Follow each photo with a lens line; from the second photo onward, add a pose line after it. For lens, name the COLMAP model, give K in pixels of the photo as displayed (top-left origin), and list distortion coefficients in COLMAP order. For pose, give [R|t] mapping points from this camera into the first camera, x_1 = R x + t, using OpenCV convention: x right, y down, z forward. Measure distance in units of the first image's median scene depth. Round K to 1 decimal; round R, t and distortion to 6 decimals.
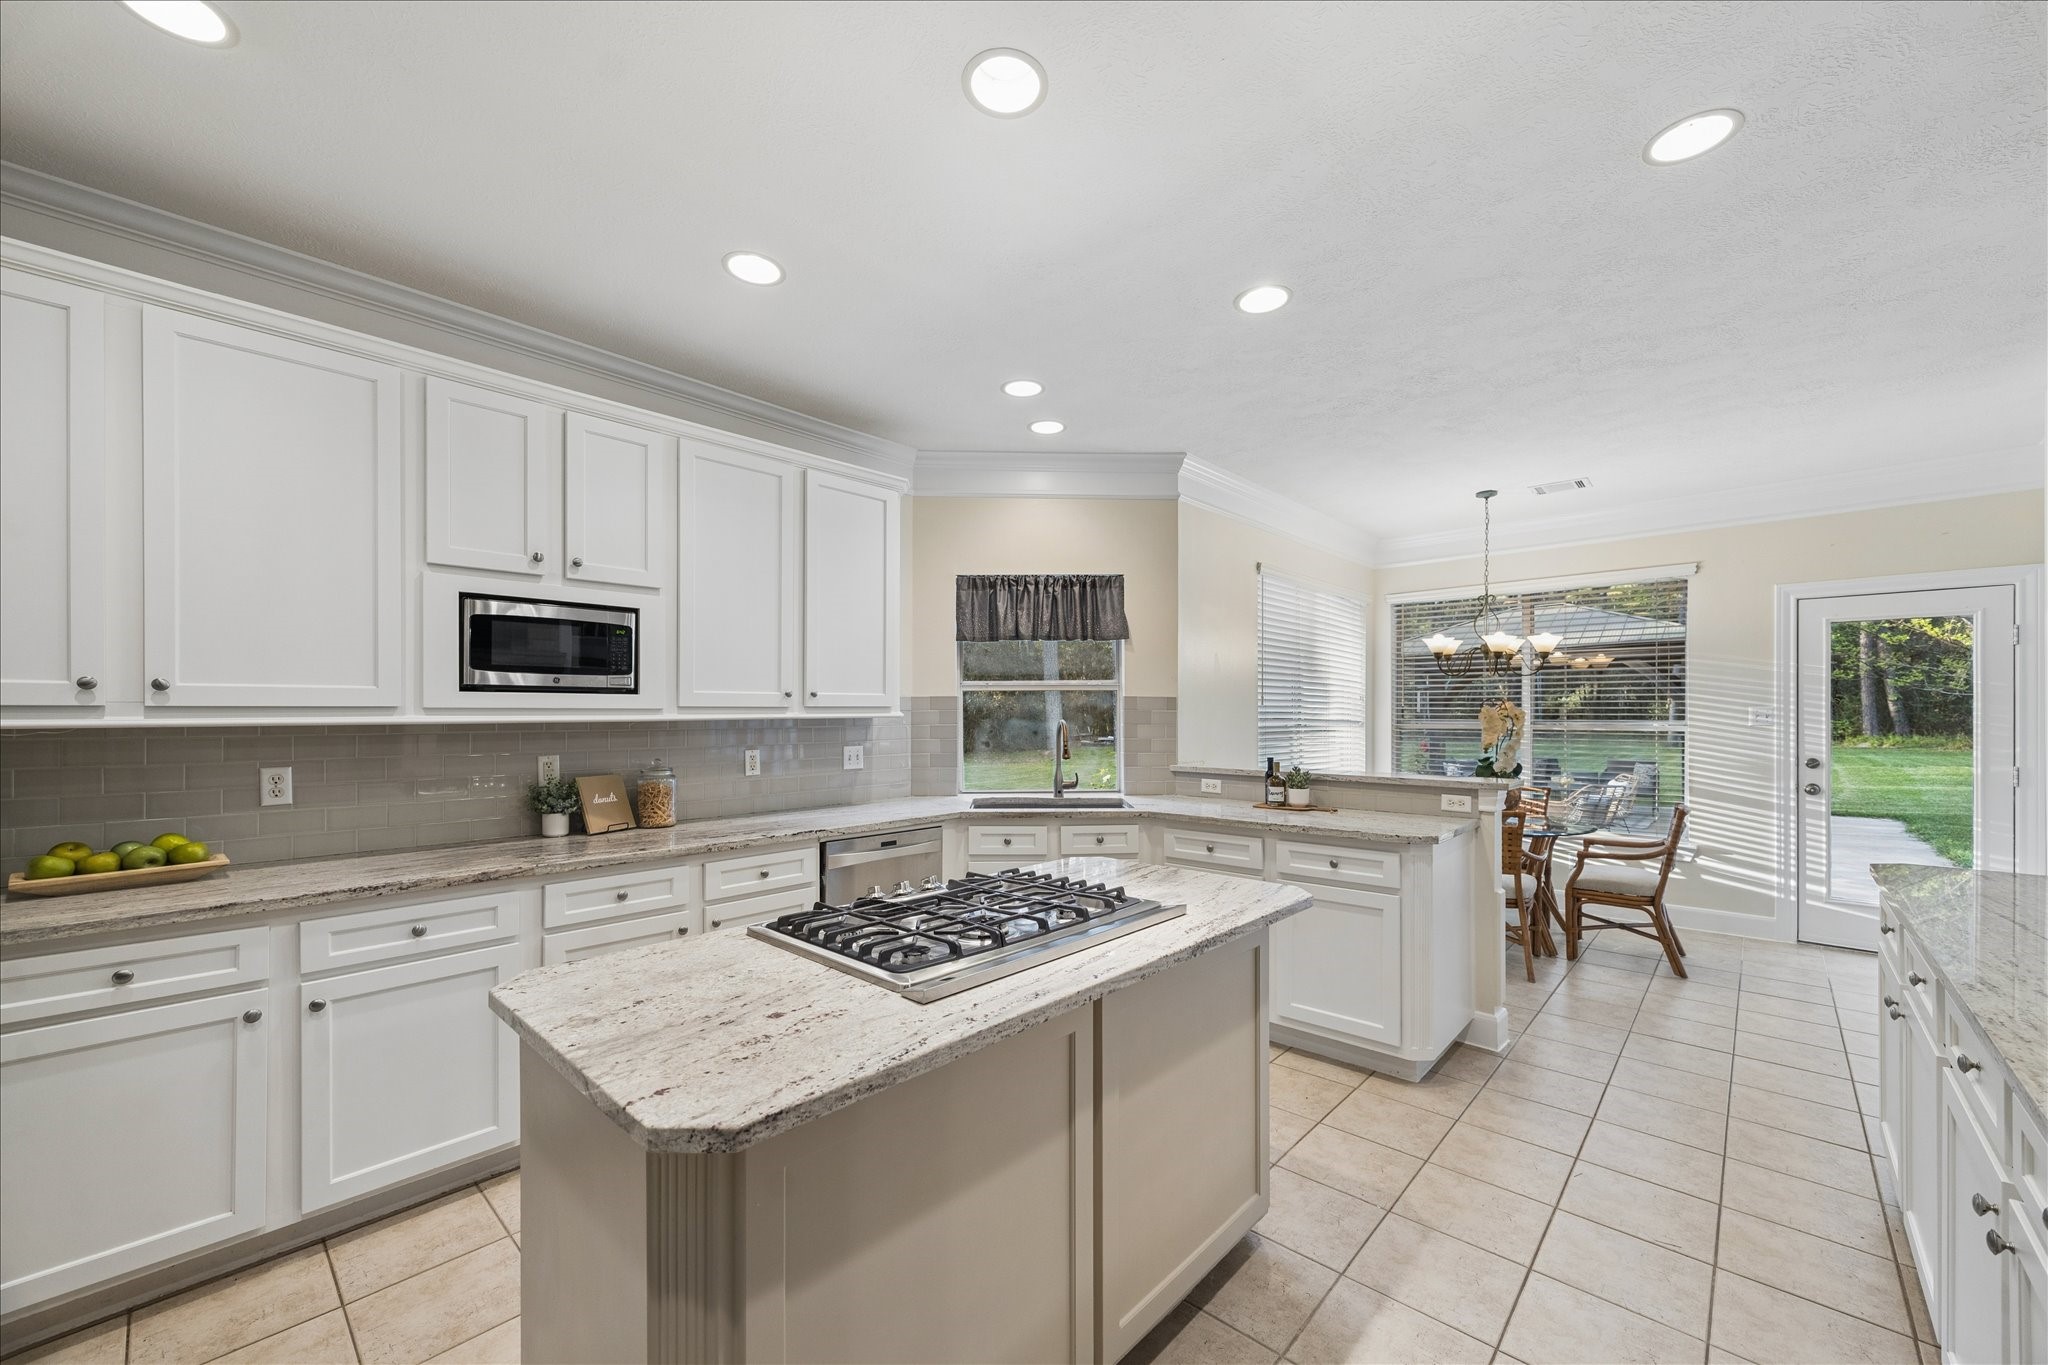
lens RADIAL K [[797.2, 0, 1035.7], [0, 797.2, 708.8], [0, 0, 1]] dist [-0.001000, 0.000199]
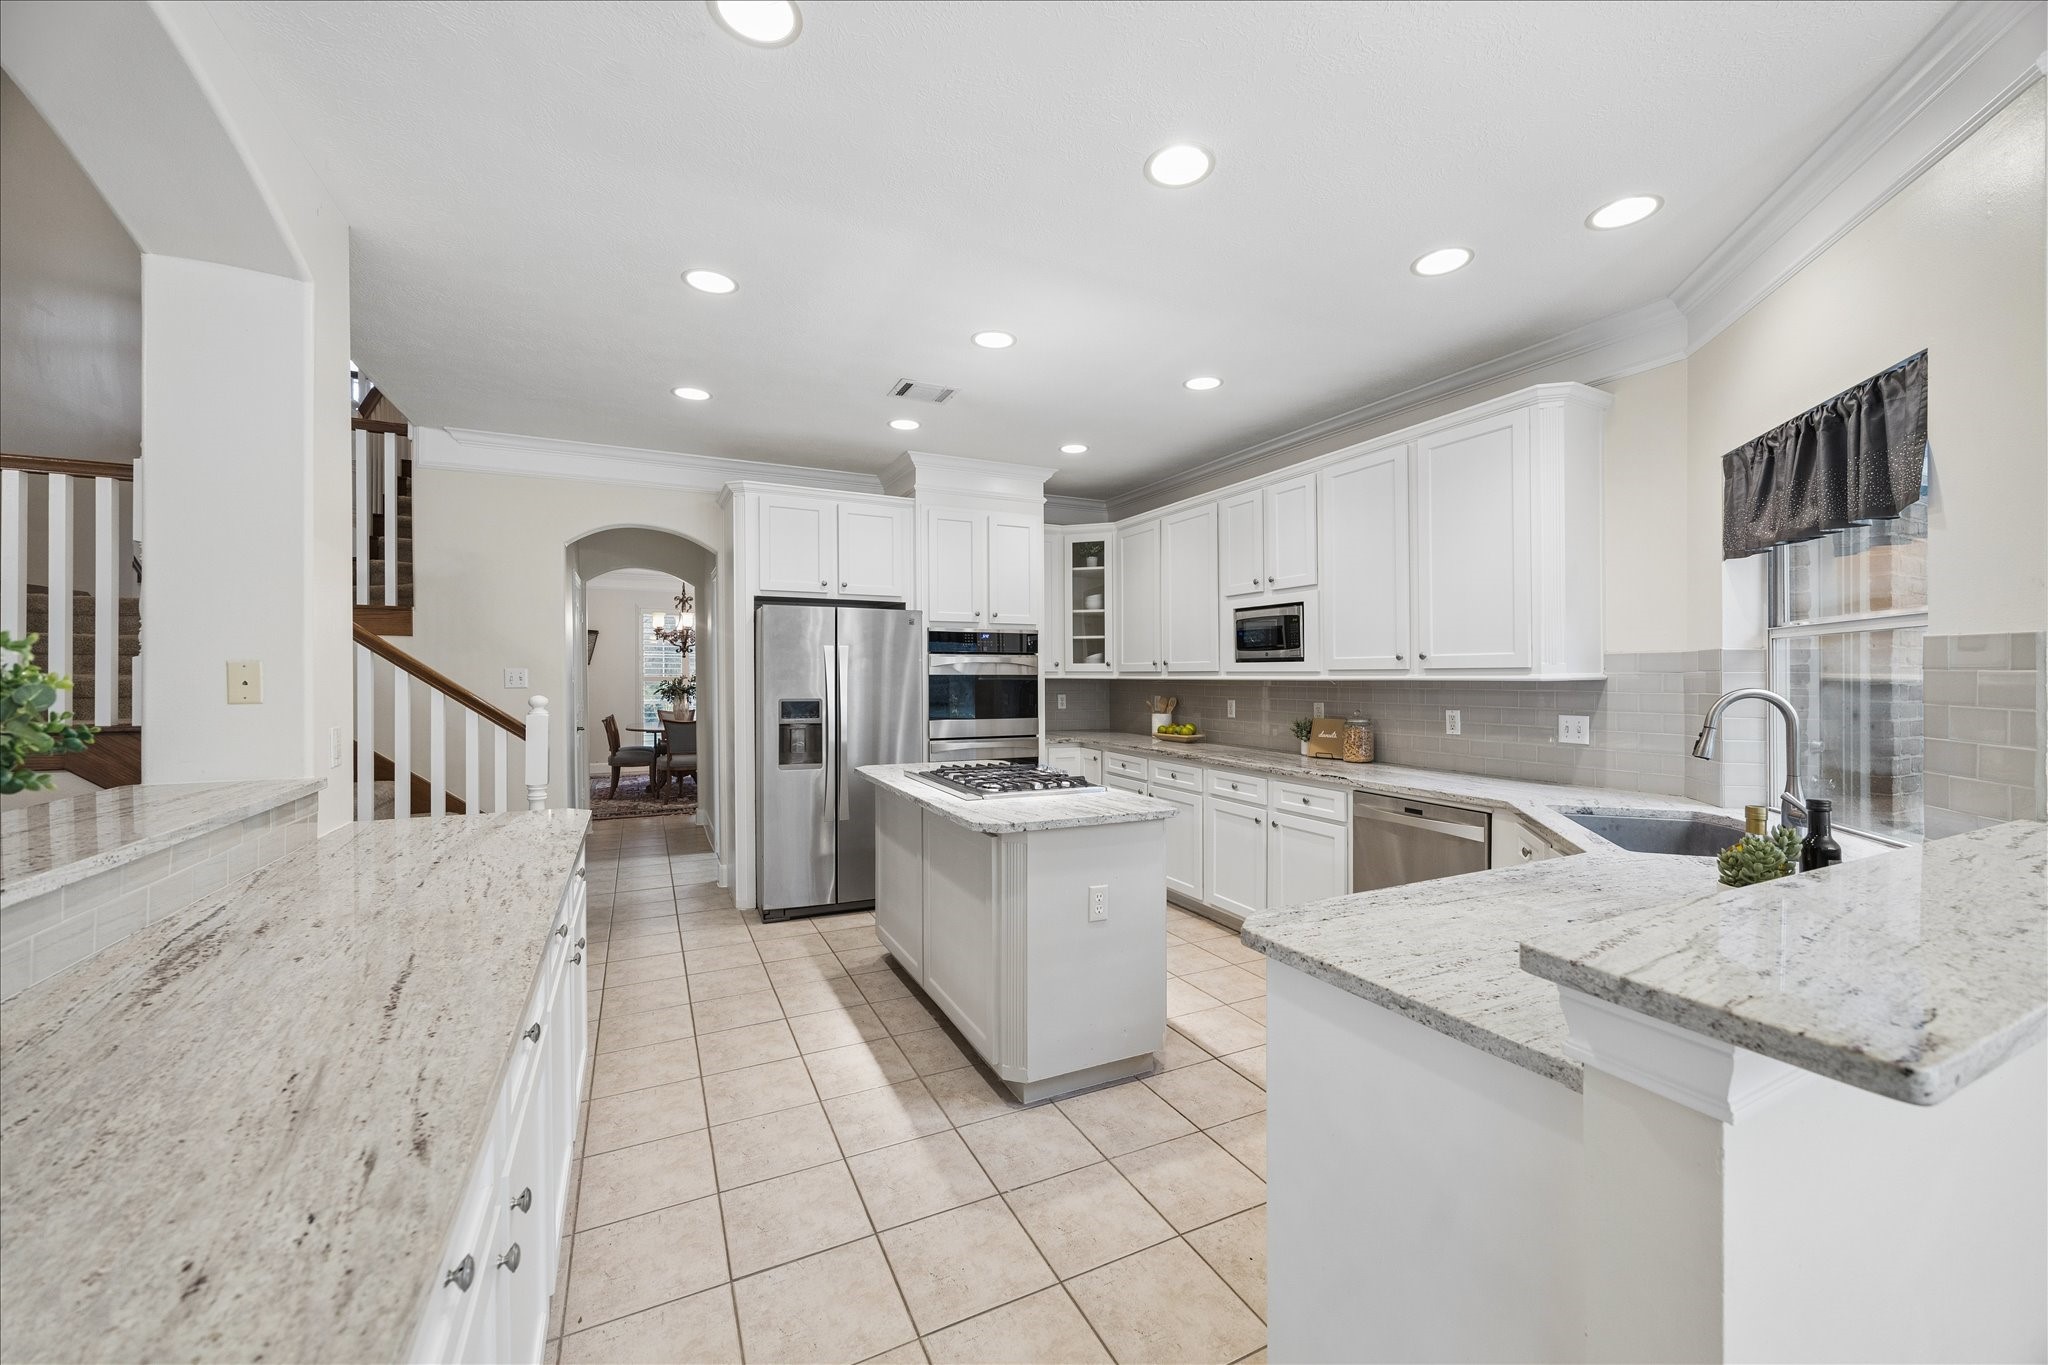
lens RADIAL K [[797.2, 0, 1028.2], [0, 797.2, 681.2], [0, 0, 1]] dist [-0.001000, 0.000199]
pose [[-0.371395, 0.012865, -0.928386, 0.933238], [0.007330, 0.999913, 0.010924, -0.001984], [0.928446, -0.002748, -0.371458, 0.983403]]
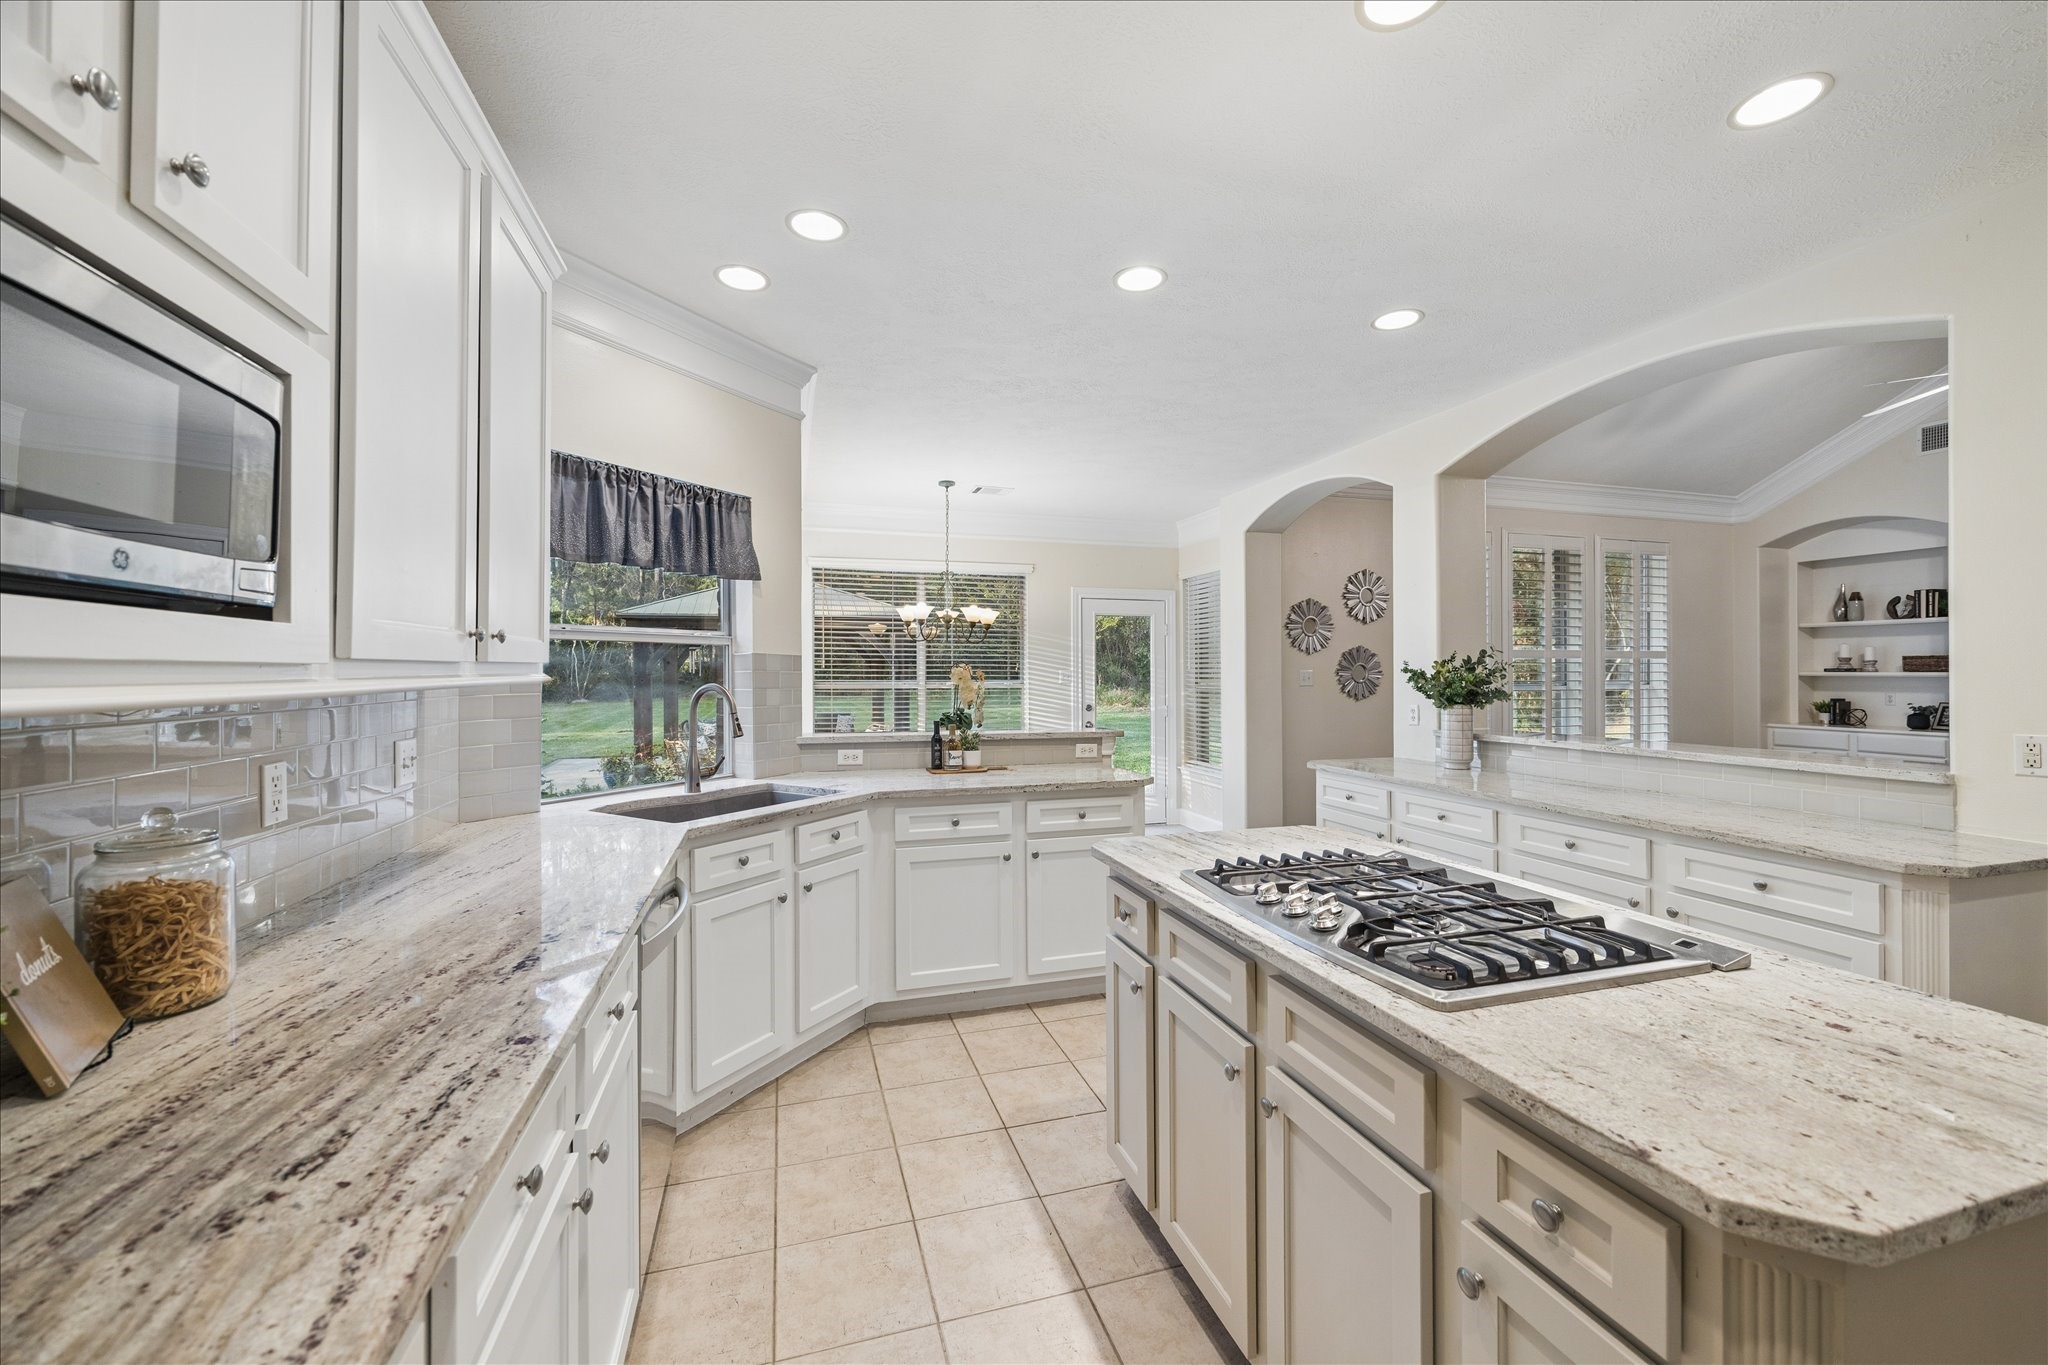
lens RADIAL K [[797.2, 0, 1026.8], [0, 797.2, 668.9], [0, 0, 1]] dist [-0.001000, 0.000199]
pose [[0.505649, 0.006698, 0.862713, -0.585752], [-0.006645, 0.999970, -0.003869, 0.001396], [-0.862714, -0.003776, 0.505678, 0.509706]]
